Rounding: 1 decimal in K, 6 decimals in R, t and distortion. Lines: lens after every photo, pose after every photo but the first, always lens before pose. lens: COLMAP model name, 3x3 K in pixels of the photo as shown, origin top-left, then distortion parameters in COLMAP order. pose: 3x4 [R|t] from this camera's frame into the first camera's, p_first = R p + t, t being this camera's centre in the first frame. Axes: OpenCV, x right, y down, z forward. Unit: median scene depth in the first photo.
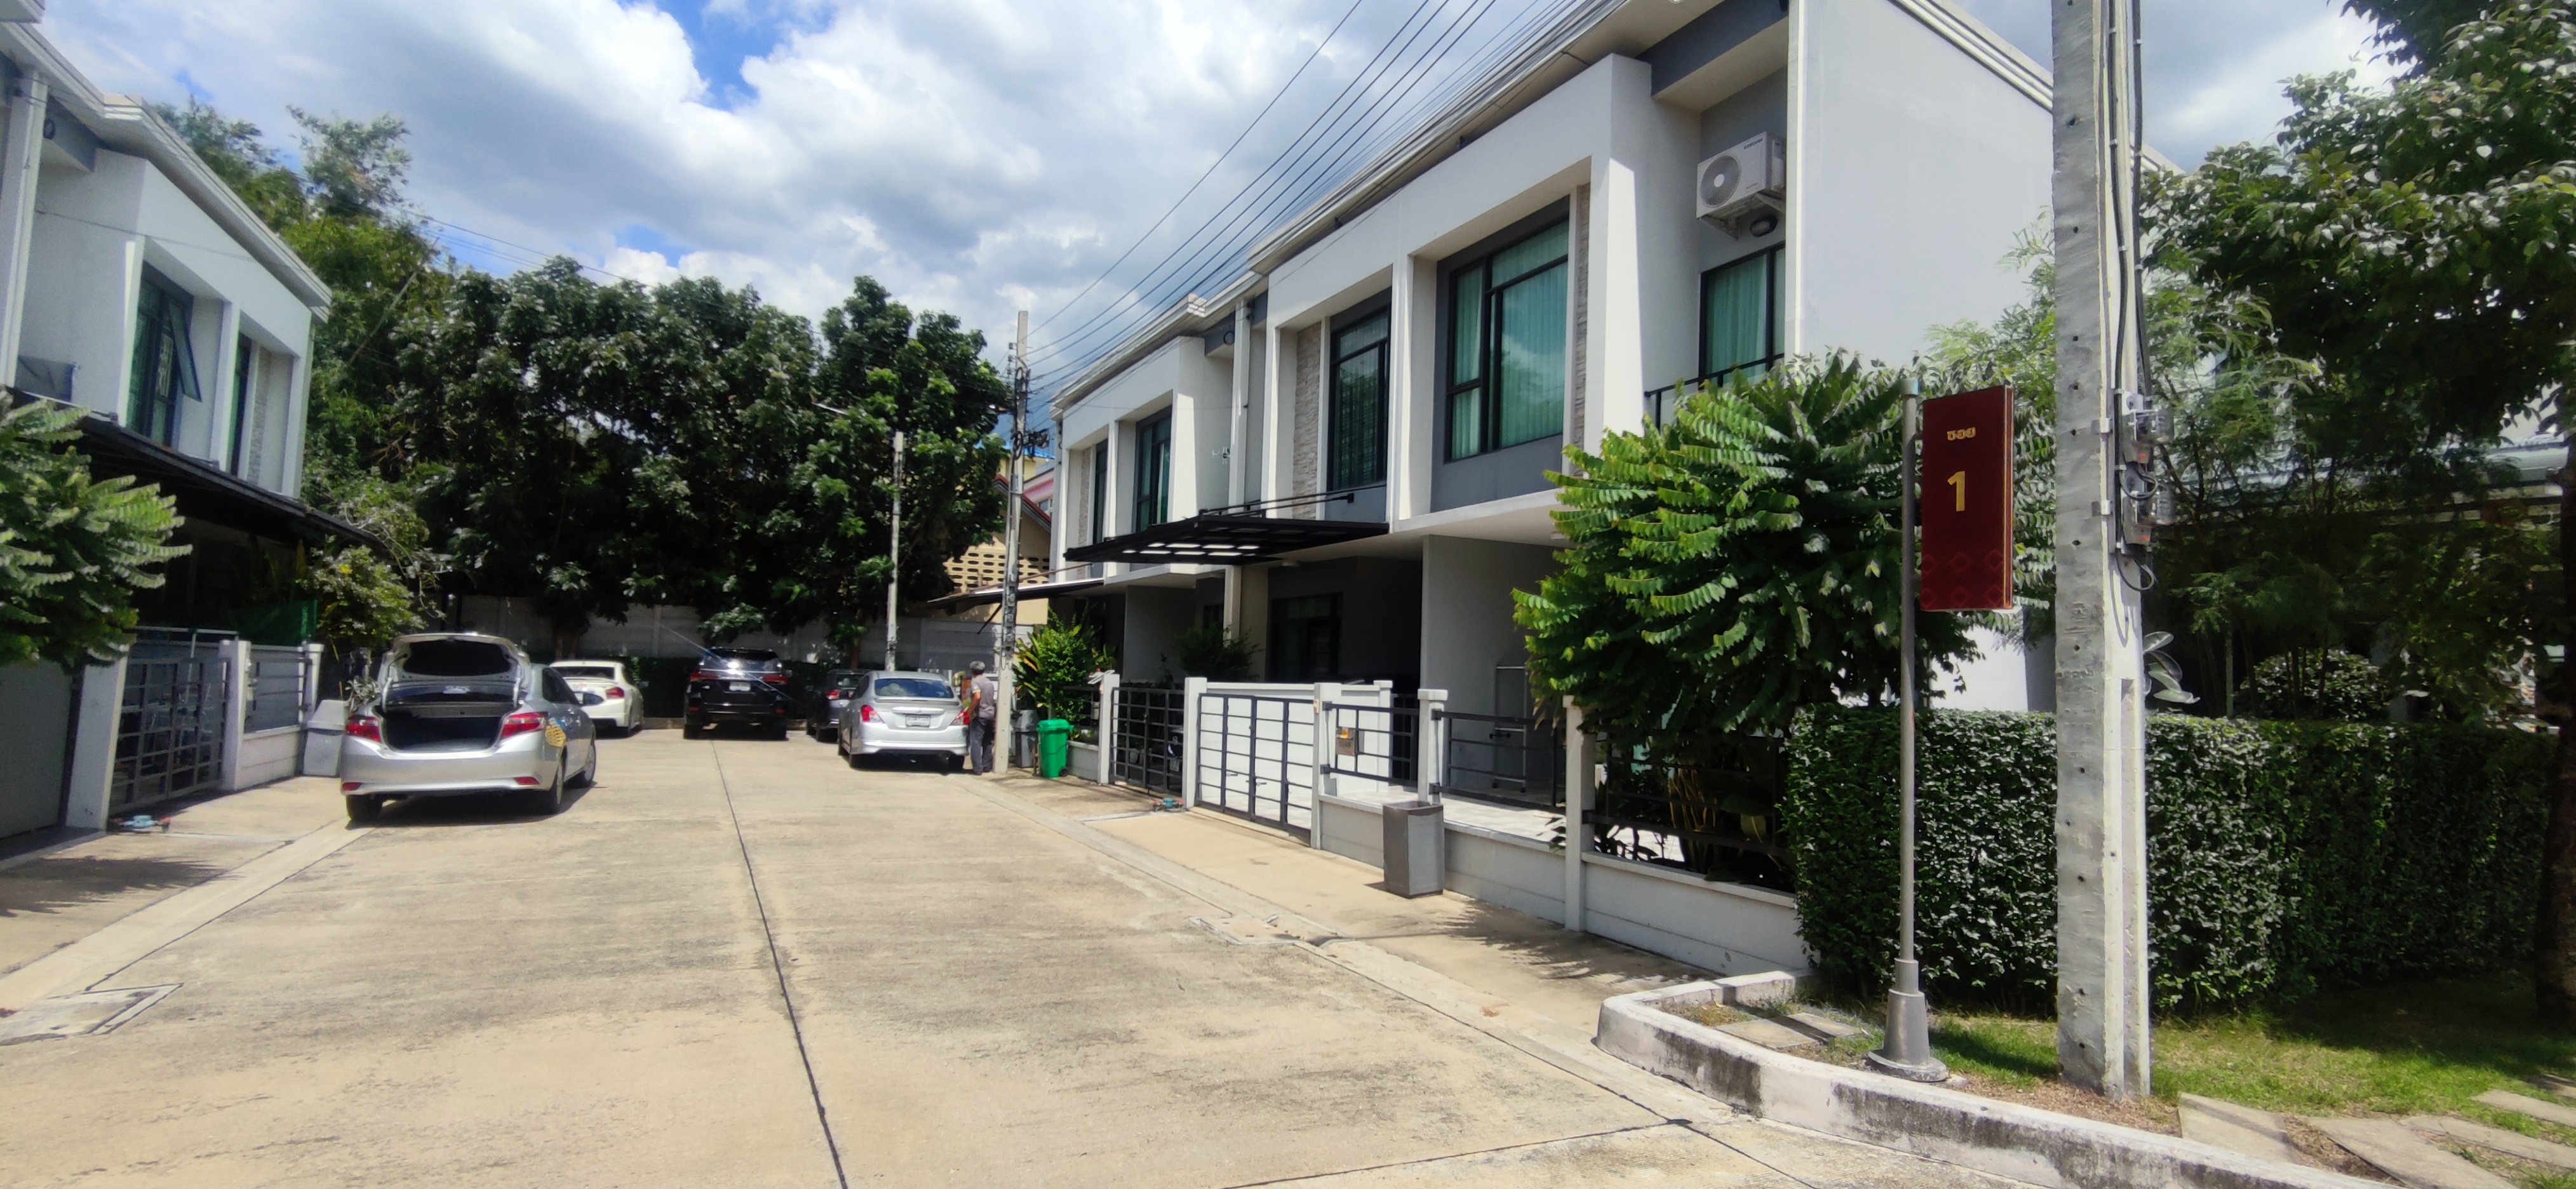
lens RADIAL K [[1185.1, 0, 1238.9], [0, 1185.1, 593.2], [0, 0, 1]] dist [0.008011, -0.000458]
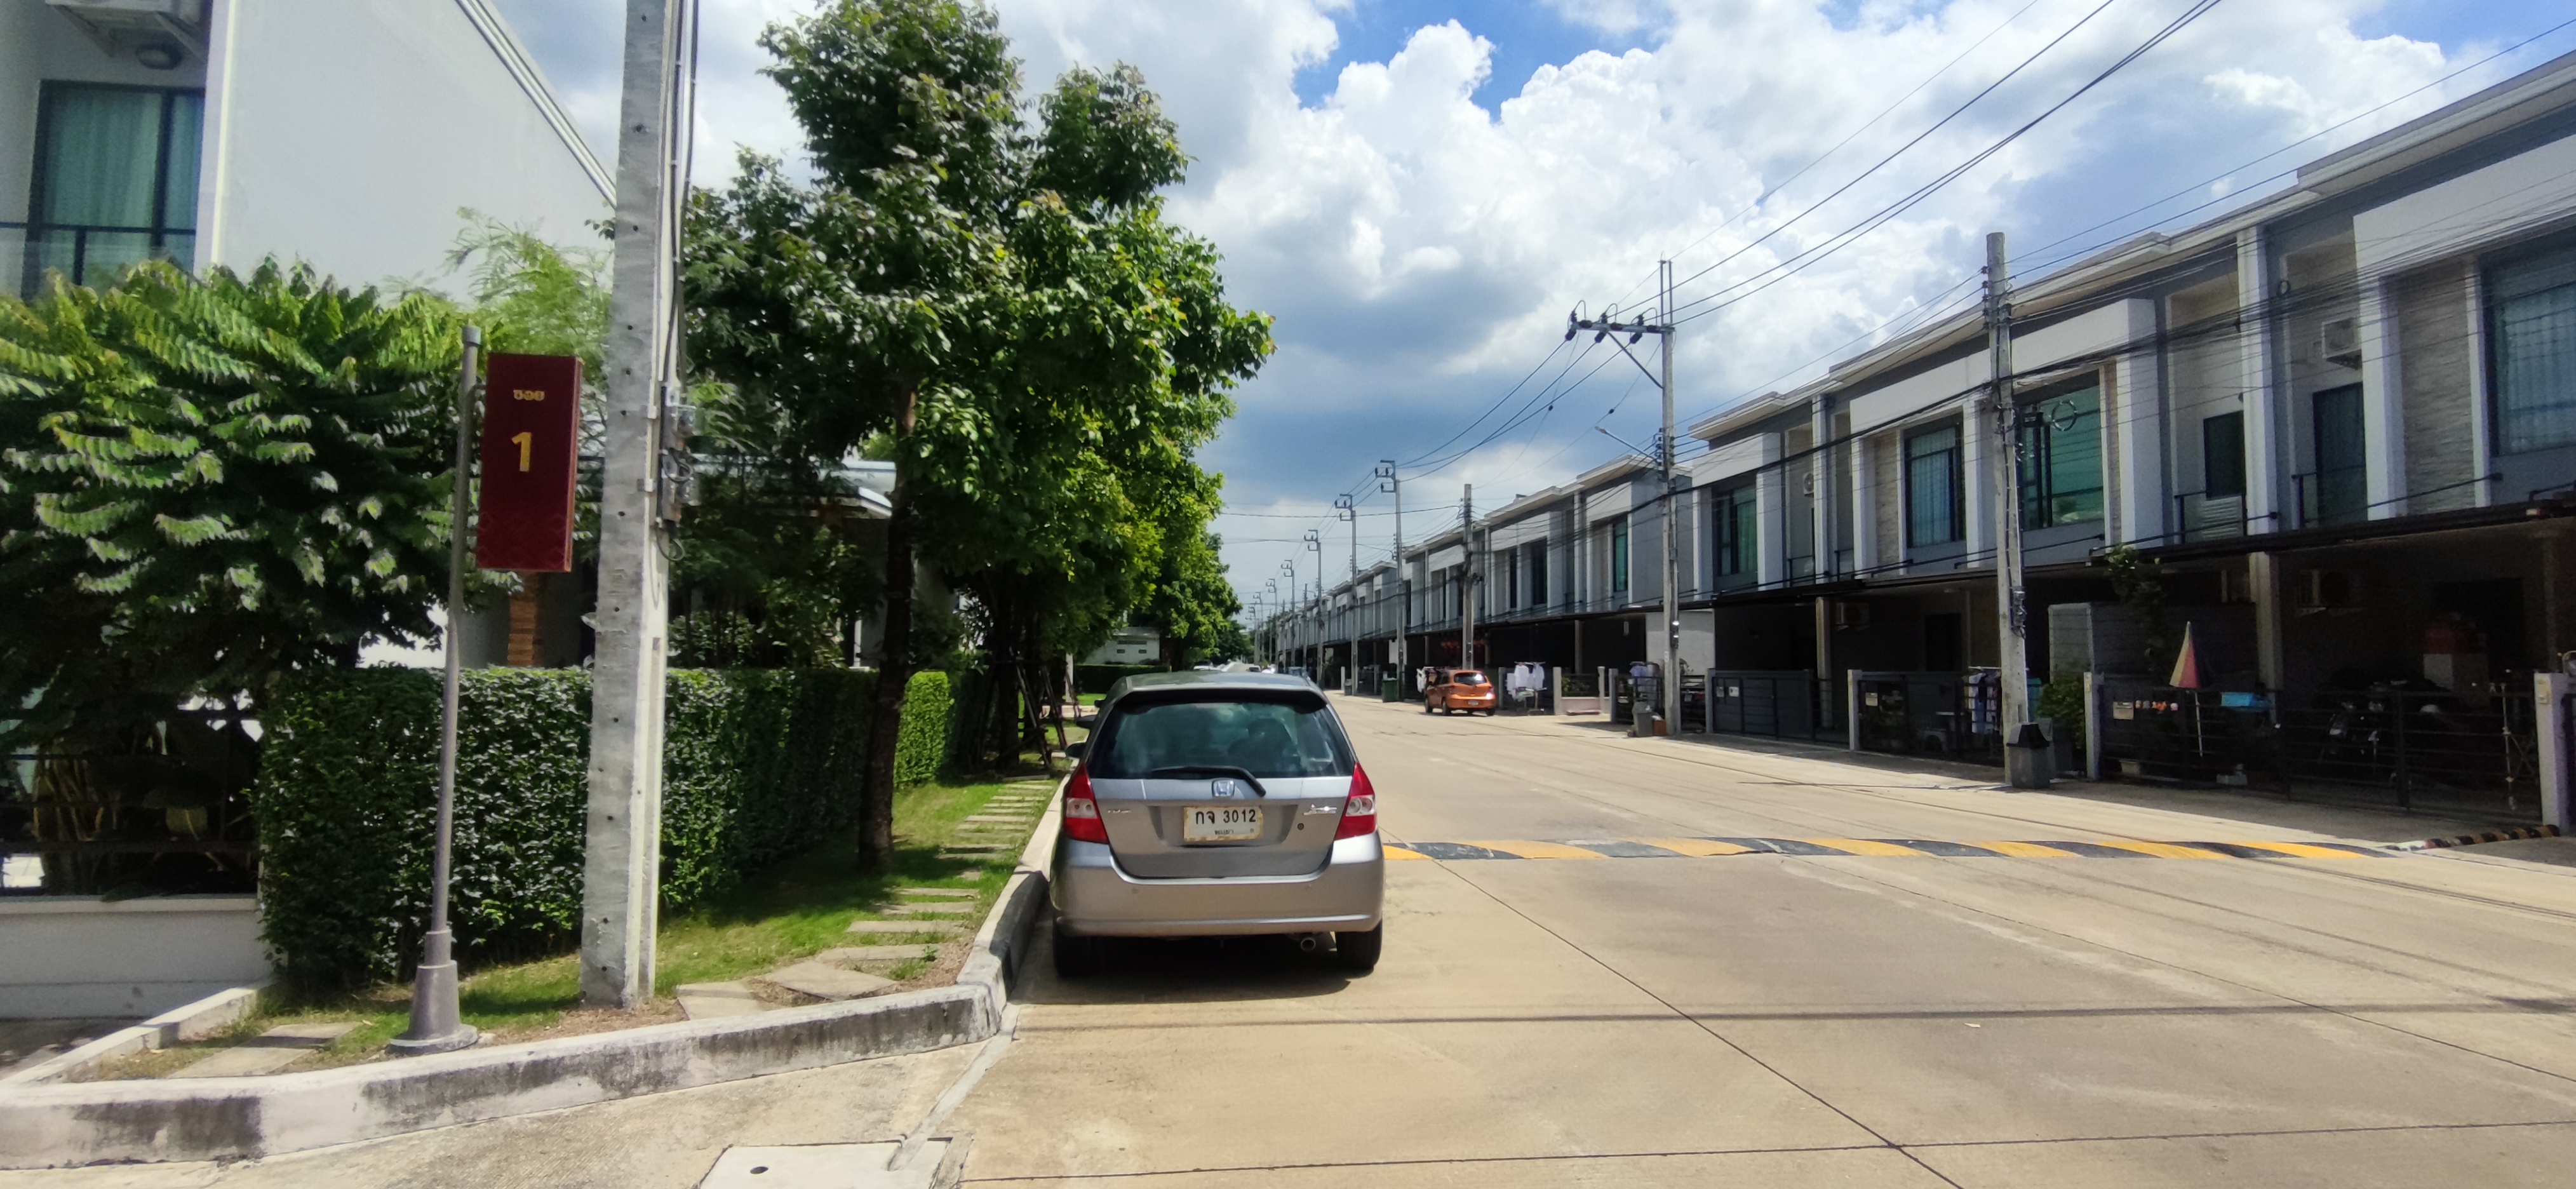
lens RADIAL K [[1191.9, 0, 1288.0], [0, 1191.9, 594.5], [0, 0, 1]] dist [-0.000024, 0.009256]
pose [[0.343066, 0.027619, 0.938905, -0.108745], [-0.064953, 0.997872, -0.005620, -0.001781], [-0.937063, -0.059057, 0.344130, 0.038217]]
